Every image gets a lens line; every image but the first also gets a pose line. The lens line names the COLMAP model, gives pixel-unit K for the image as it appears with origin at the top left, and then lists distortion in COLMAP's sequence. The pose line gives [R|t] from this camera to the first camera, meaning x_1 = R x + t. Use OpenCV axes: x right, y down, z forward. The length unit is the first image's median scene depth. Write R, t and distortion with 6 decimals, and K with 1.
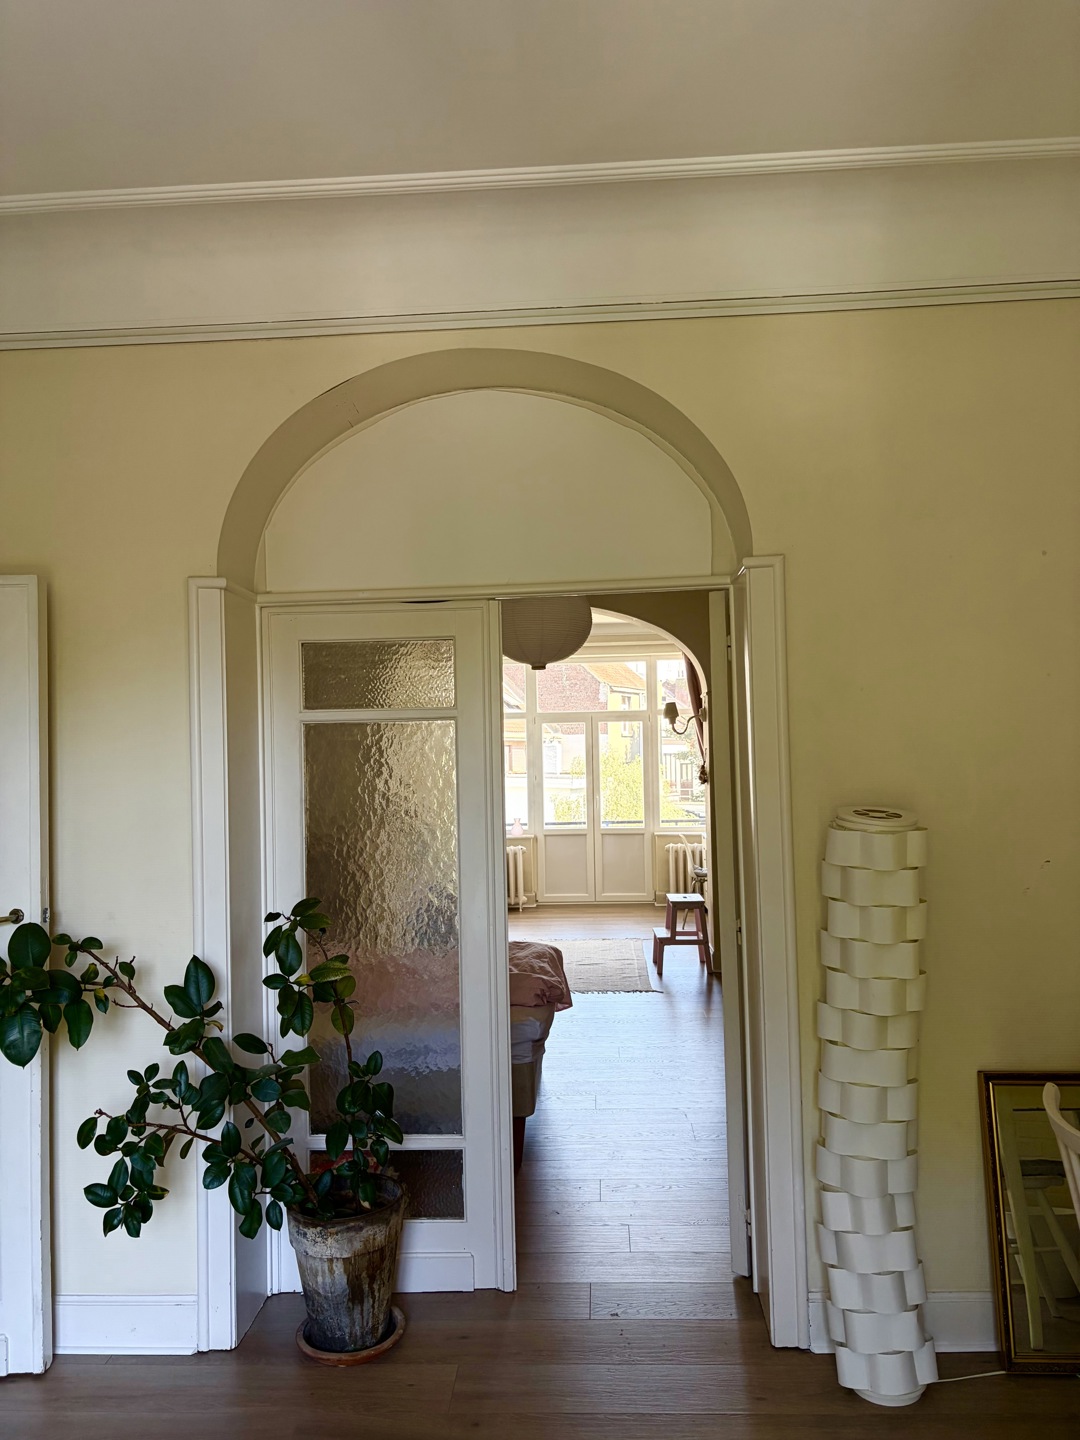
lens RADIAL K [[1100.4, 0, 526.7], [0, 1100.4, 725.5], [0, 0, 1]] dist [0.020926, -0.045533]
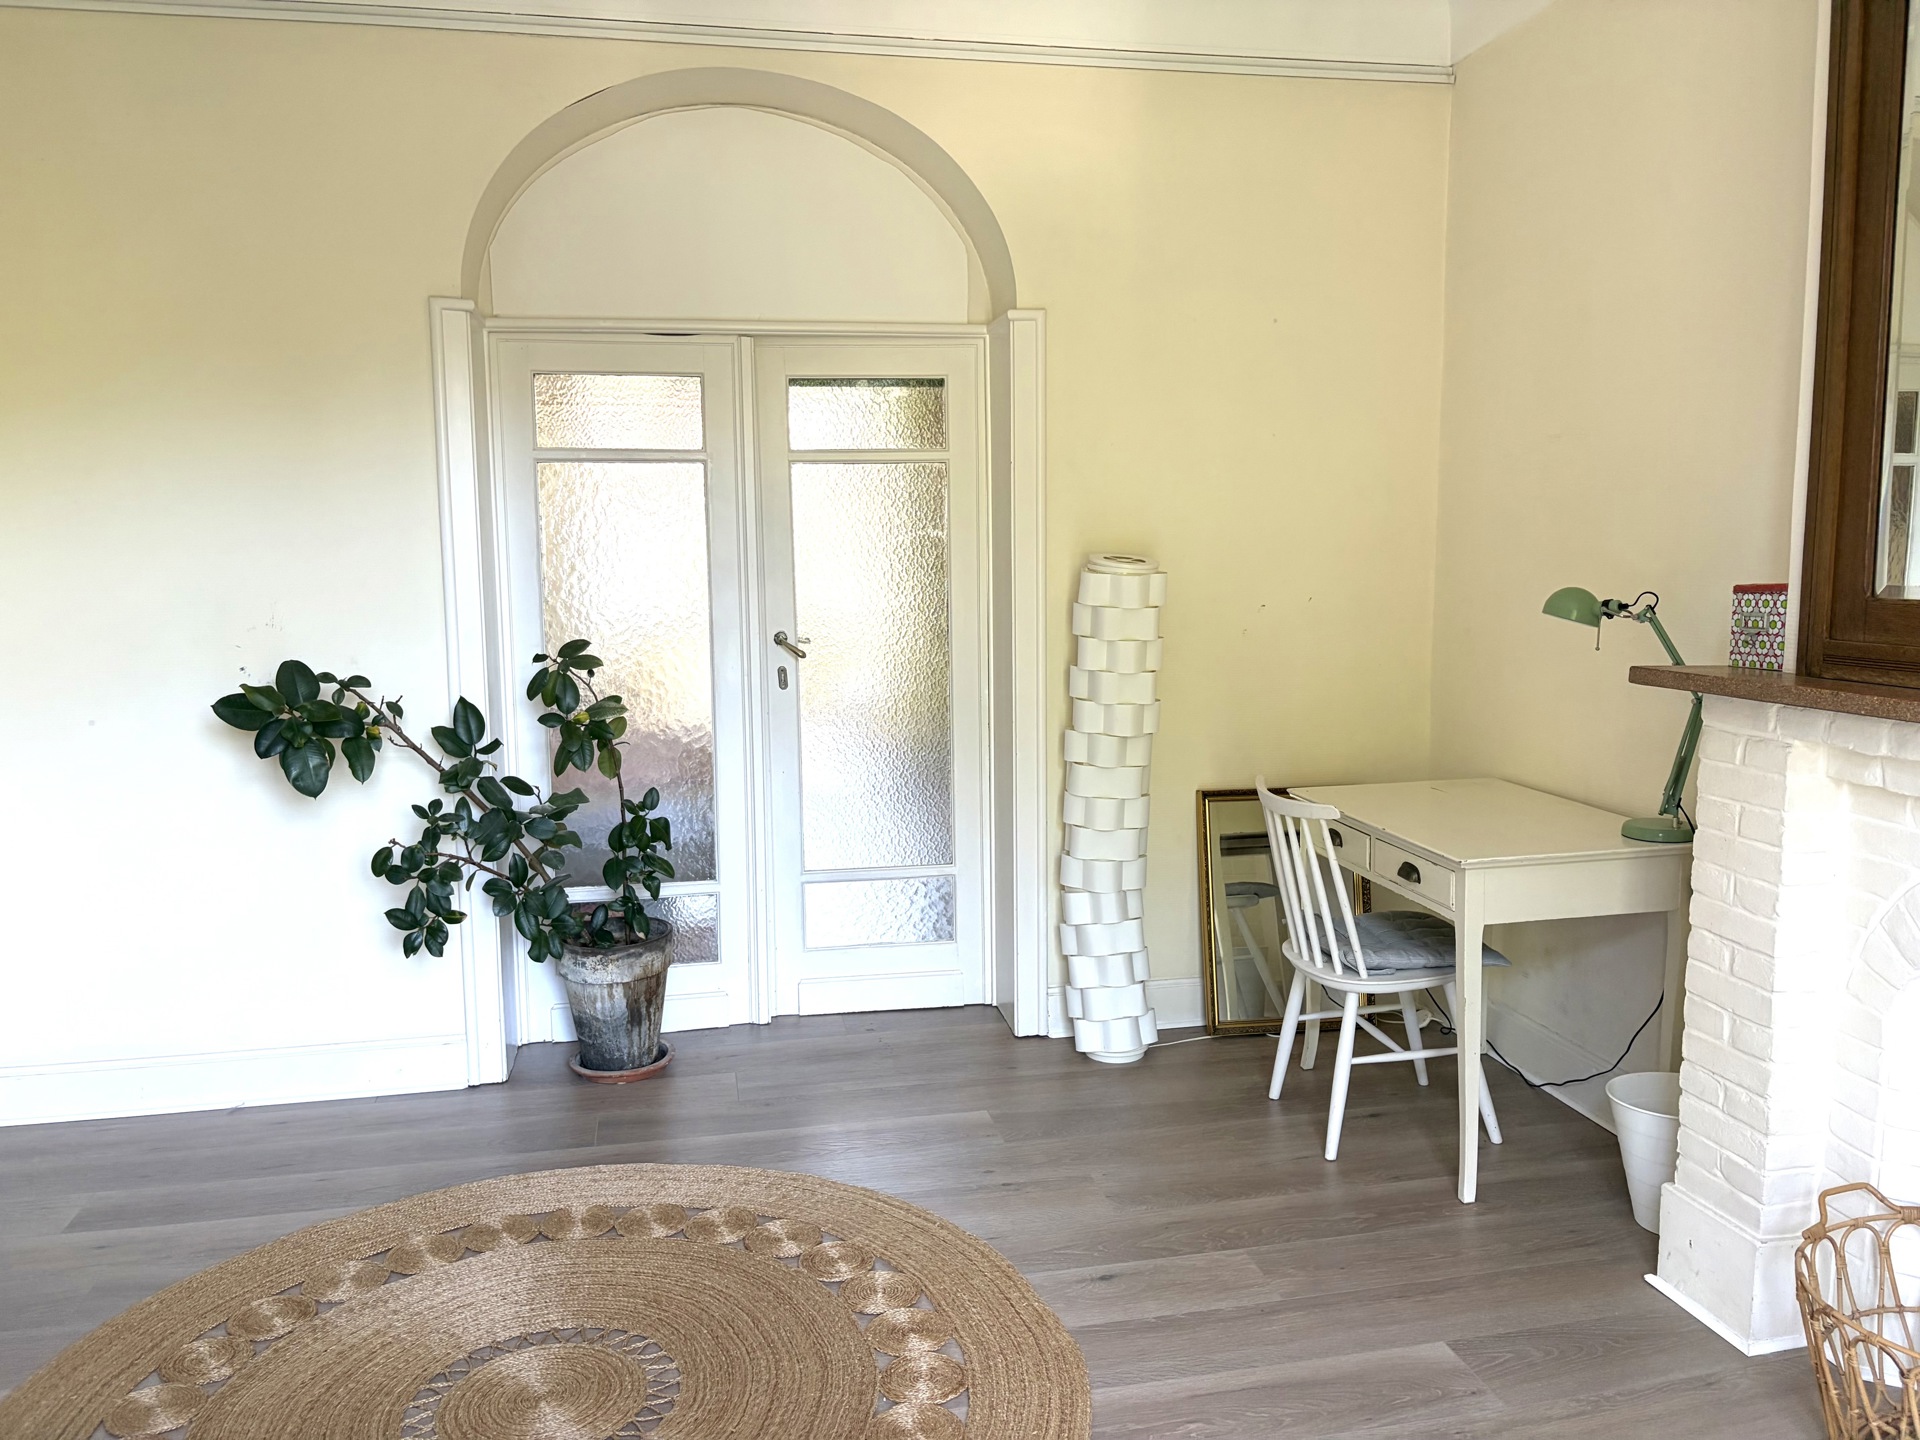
lens RADIAL K [[1467.2, 0, 975.7], [0, 1467.2, 722.8], [0, 0, 1]] dist [0.020926, -0.045533]
pose [[0.966726, -0.015051, 0.255370, -0.199798], [-0.023164, 0.989016, 0.145980, 0.031341], [-0.254762, -0.147039, 0.955759, -0.382051]]
